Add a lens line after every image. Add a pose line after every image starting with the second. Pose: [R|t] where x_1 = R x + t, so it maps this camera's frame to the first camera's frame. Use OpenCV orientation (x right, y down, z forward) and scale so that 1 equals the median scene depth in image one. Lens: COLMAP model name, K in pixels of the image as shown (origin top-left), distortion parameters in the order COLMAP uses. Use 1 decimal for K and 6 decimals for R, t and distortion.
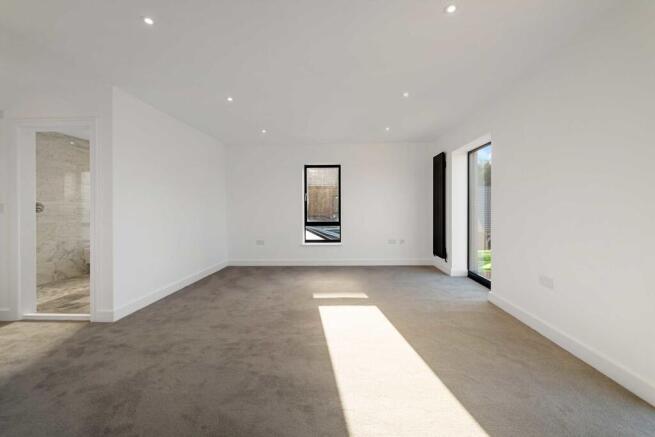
lens RADIAL K [[267.1, 0, 327.7], [0, 267.1, 215.7], [0, 0, 1]] dist [-0.001568, -0.000148]
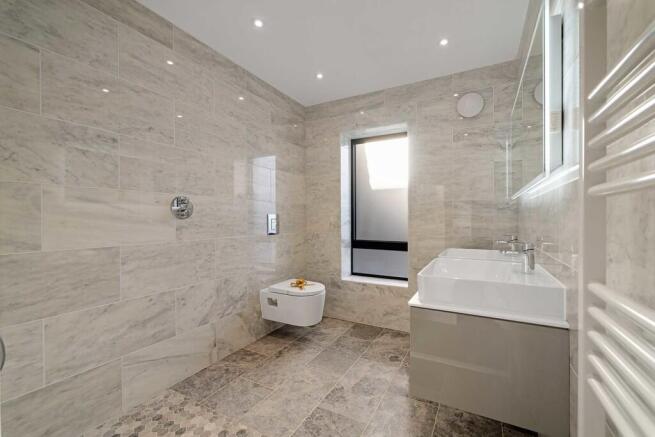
lens RADIAL K [[279.0, 0, 328.1], [0, 279.0, 219.7], [0, 0, 1]] dist [0.001799, 0.000050]
pose [[0.886898, -0.001471, -0.461962, -0.592710], [0.004054, 0.999981, 0.004597, -0.011561], [0.461947, -0.005950, 0.886888, 0.634244]]
